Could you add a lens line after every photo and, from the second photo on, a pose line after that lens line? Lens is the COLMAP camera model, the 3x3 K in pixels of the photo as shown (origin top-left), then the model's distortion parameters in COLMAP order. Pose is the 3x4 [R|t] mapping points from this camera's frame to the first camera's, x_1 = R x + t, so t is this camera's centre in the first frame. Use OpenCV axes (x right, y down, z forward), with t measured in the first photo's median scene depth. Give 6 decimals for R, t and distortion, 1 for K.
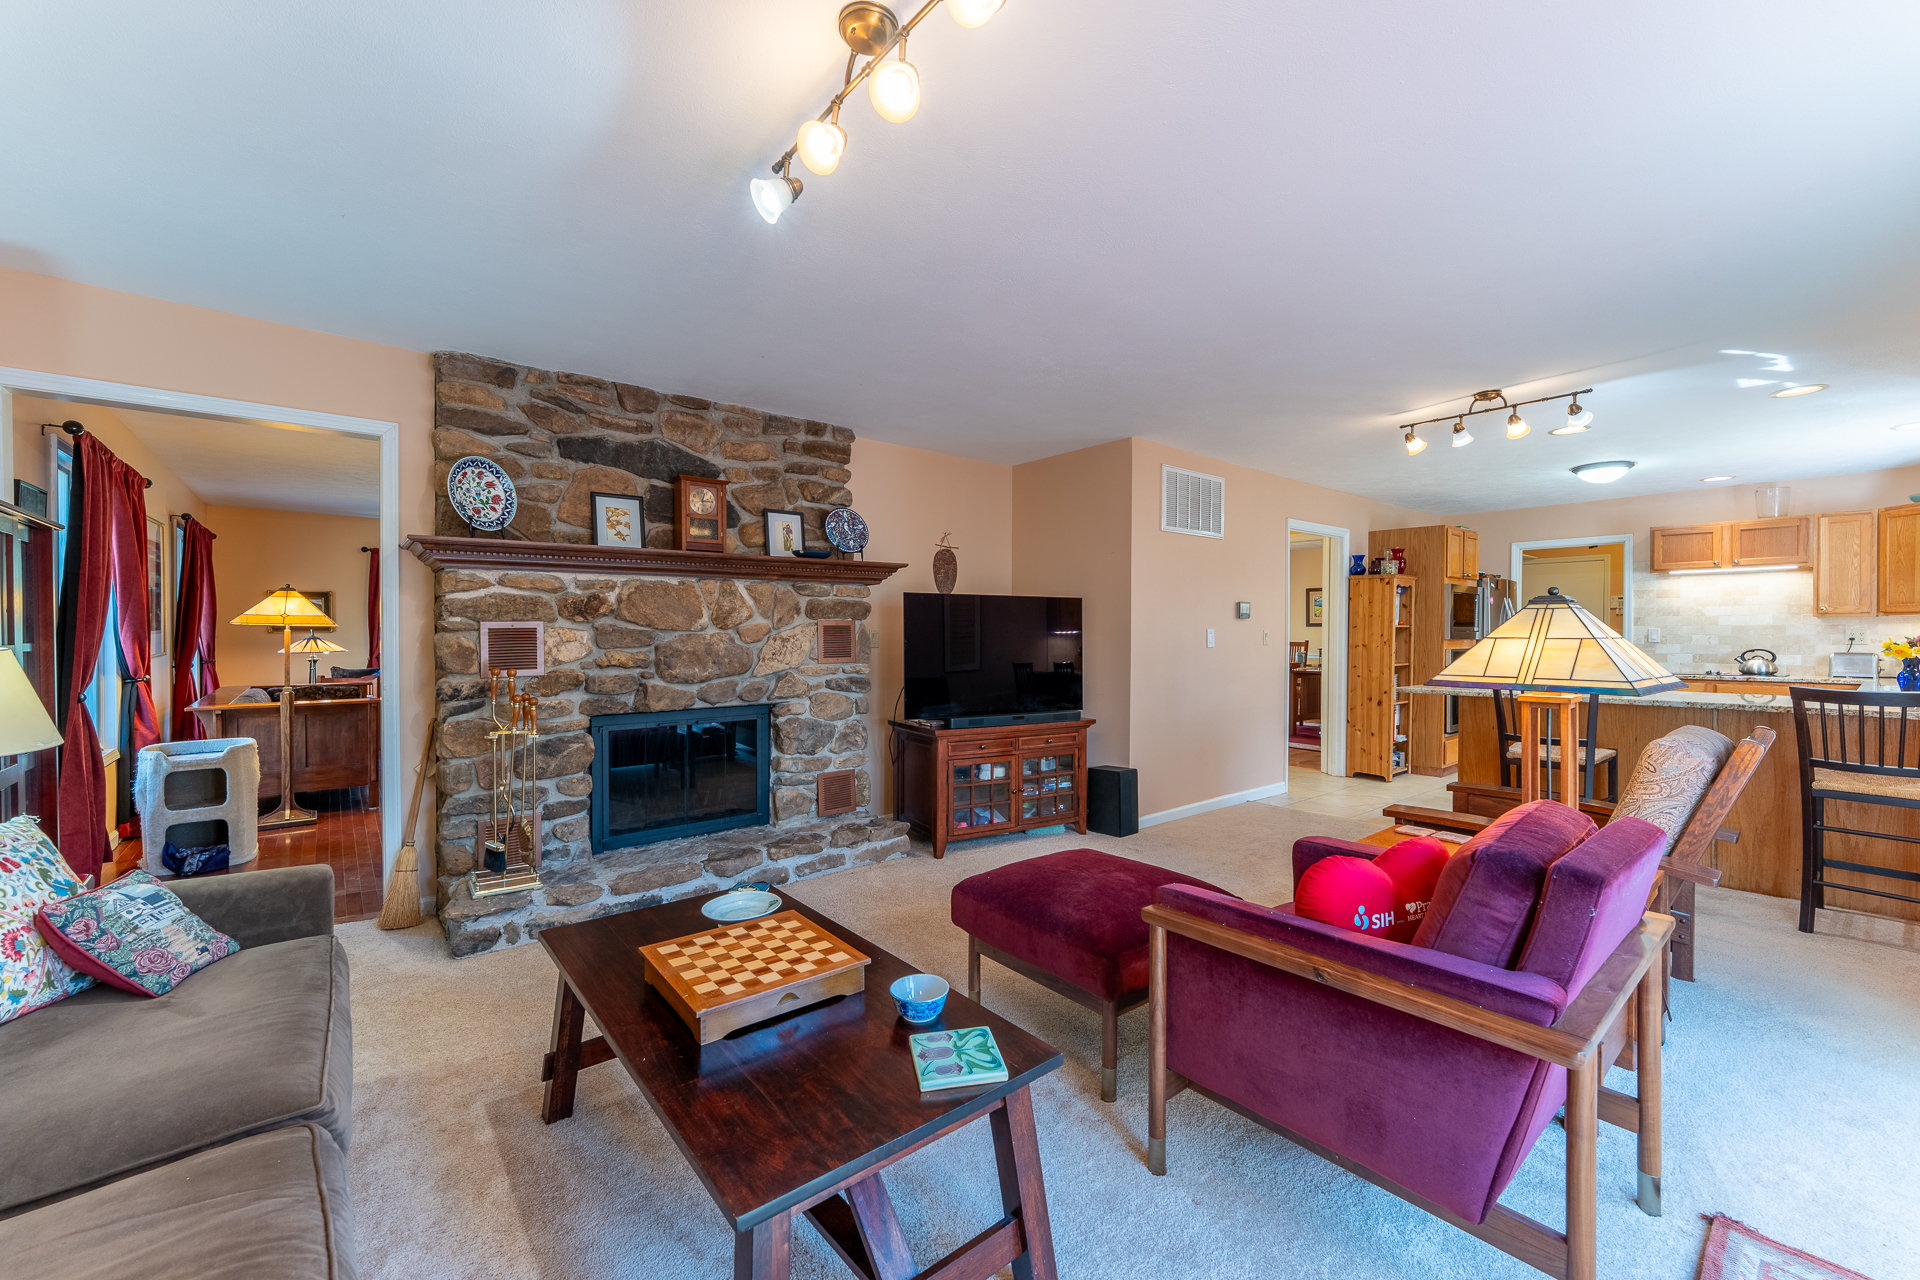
lens RADIAL K [[770.8, 0, 966.1], [0, 770.8, 639.4], [0, 0, 1]] dist [-0.001283, -0.000331]
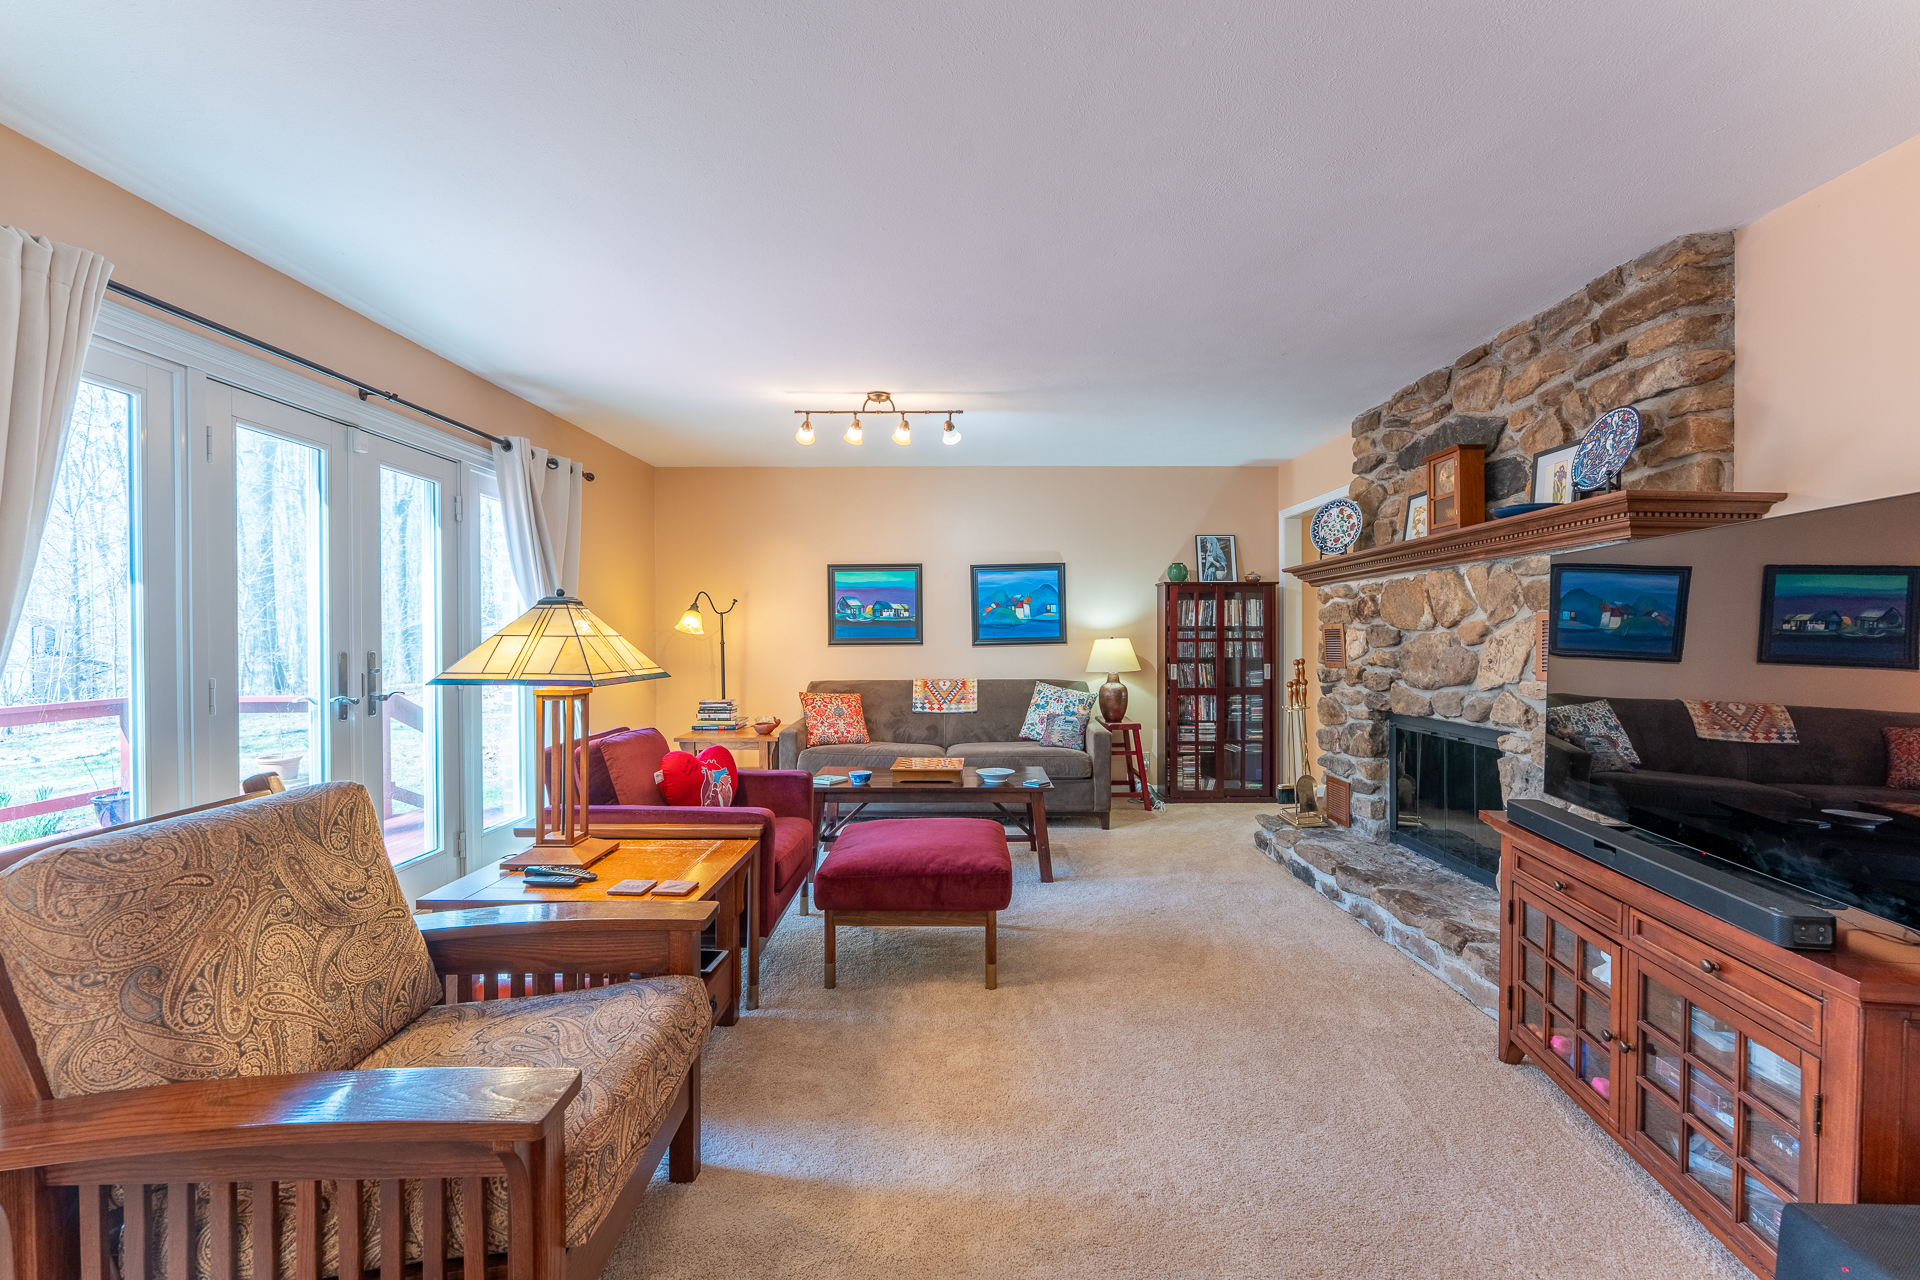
lens RADIAL K [[770.8, 0, 966.1], [0, 770.8, 639.4], [0, 0, 1]] dist [-0.001283, -0.000331]
pose [[-0.638473, 0.003563, -0.769636, 0.634403], [-0.006914, 0.999922, 0.010364, -0.005876], [0.769613, 0.011938, -0.638399, 1.103680]]
